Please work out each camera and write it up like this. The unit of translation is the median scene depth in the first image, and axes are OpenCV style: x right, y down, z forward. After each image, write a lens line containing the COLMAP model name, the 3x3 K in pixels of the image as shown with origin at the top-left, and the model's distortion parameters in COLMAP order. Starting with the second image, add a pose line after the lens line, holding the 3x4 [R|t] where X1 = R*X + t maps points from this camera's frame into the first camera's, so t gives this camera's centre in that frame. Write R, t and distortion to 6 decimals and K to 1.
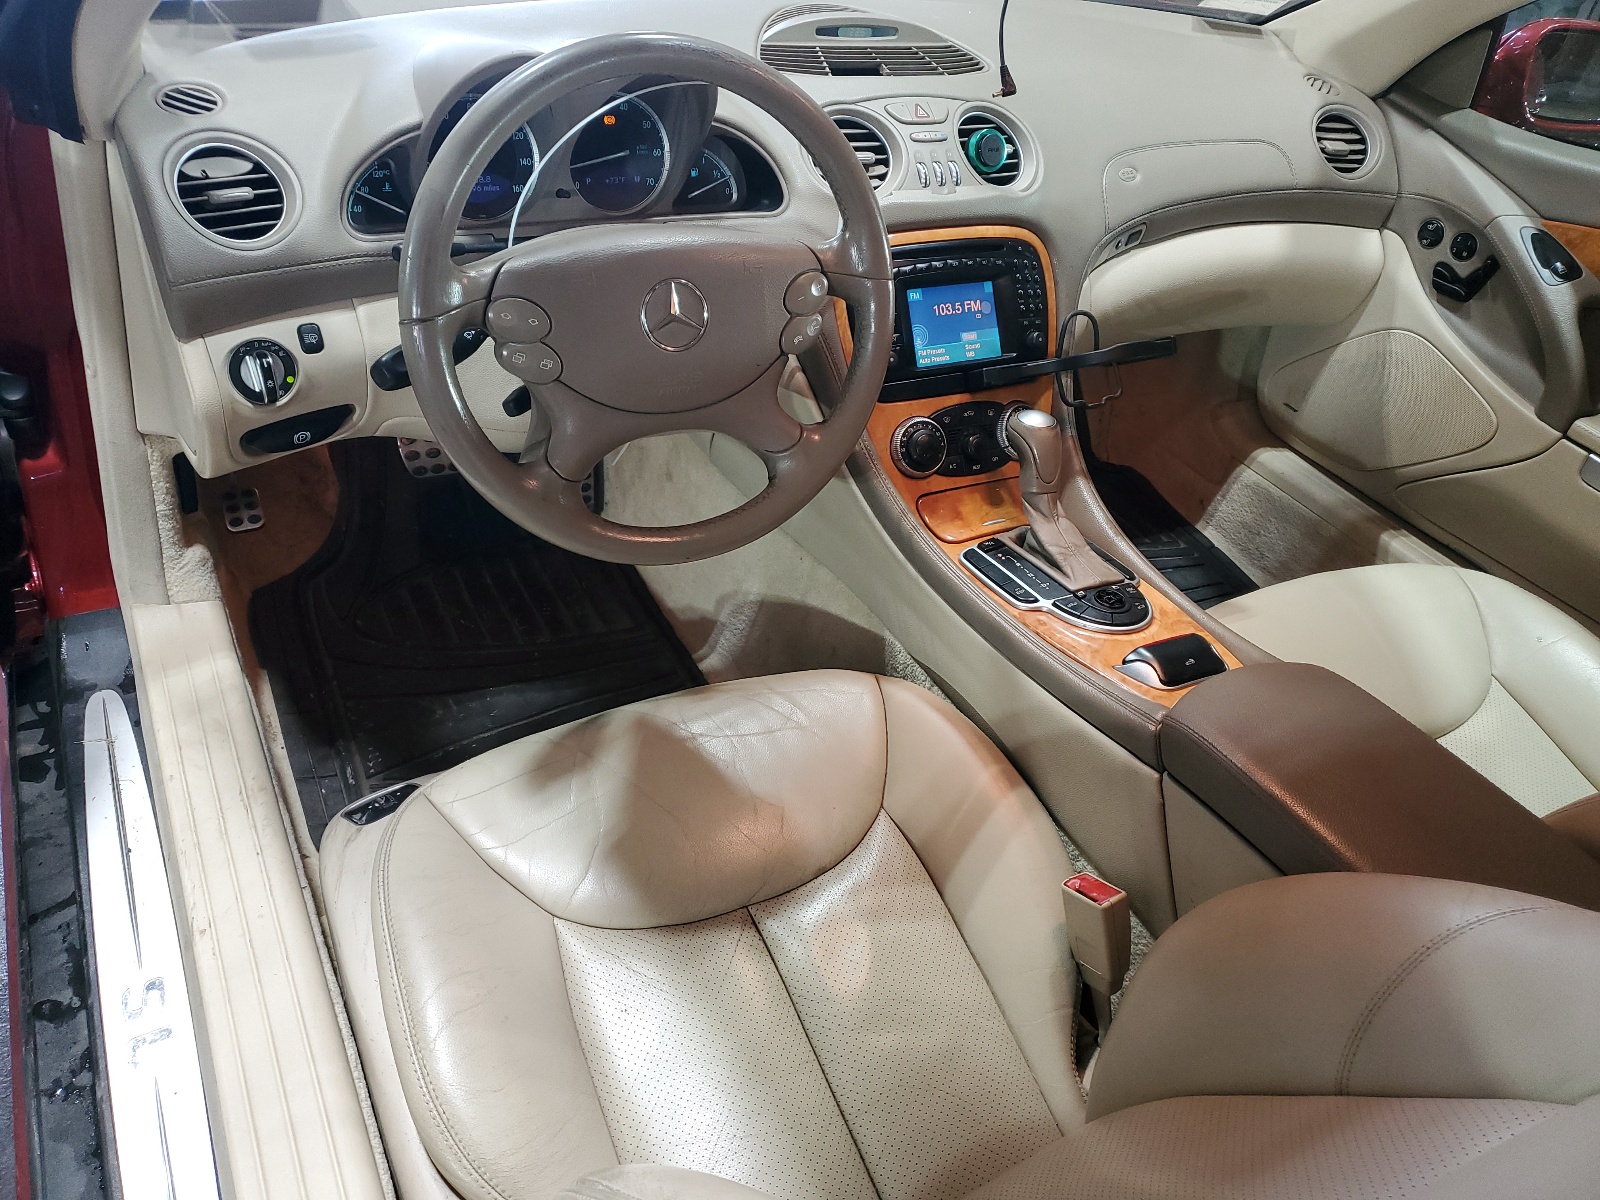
lens RADIAL K [[1207.7, 0, 800.0], [0, 1207.7, 602.7], [0, 0, 1]] dist [0.003013, 0.004622]
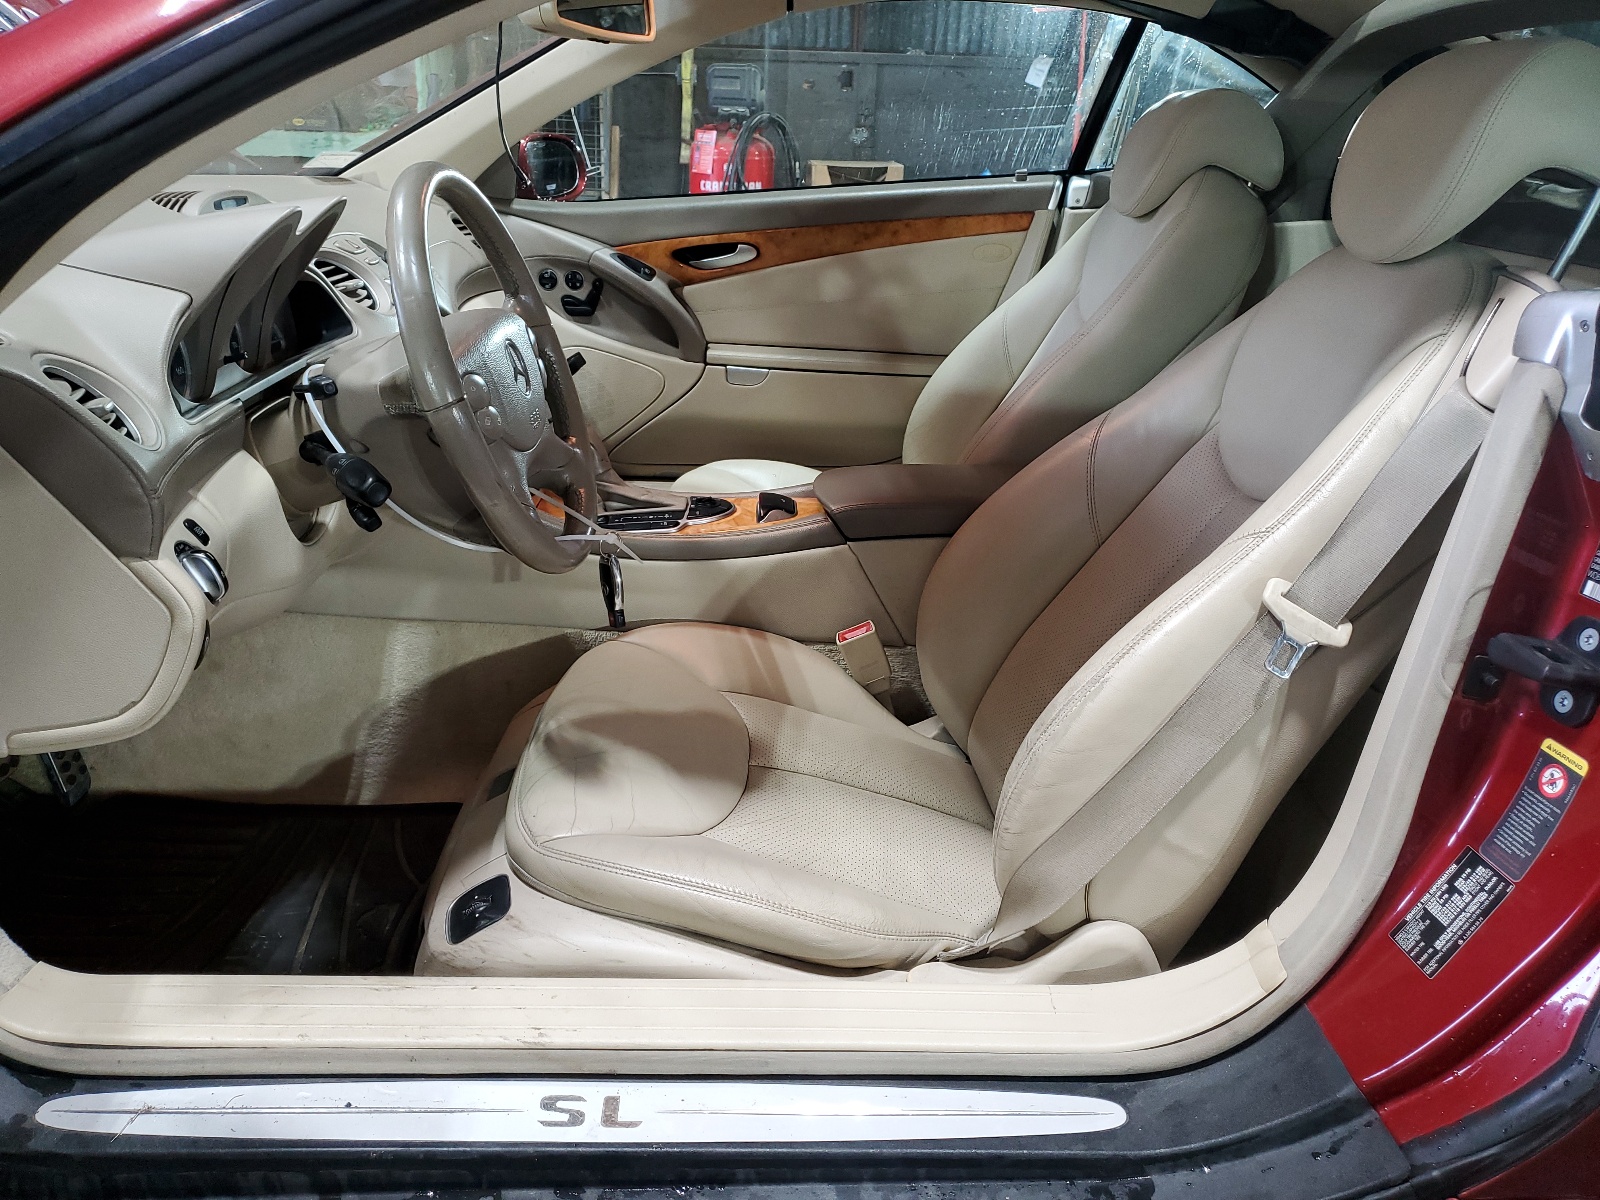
lens RADIAL K [[1207.7, 0, 799.5], [0, 1207.7, 598.2], [0, 0, 1]] dist [0.003013, 0.004622]
pose [[0.458949, -0.426903, 0.779179, -0.641412], [0.539290, 0.830812, 0.137541, -0.033086], [-0.706068, 0.357080, 0.611525, 0.063948]]
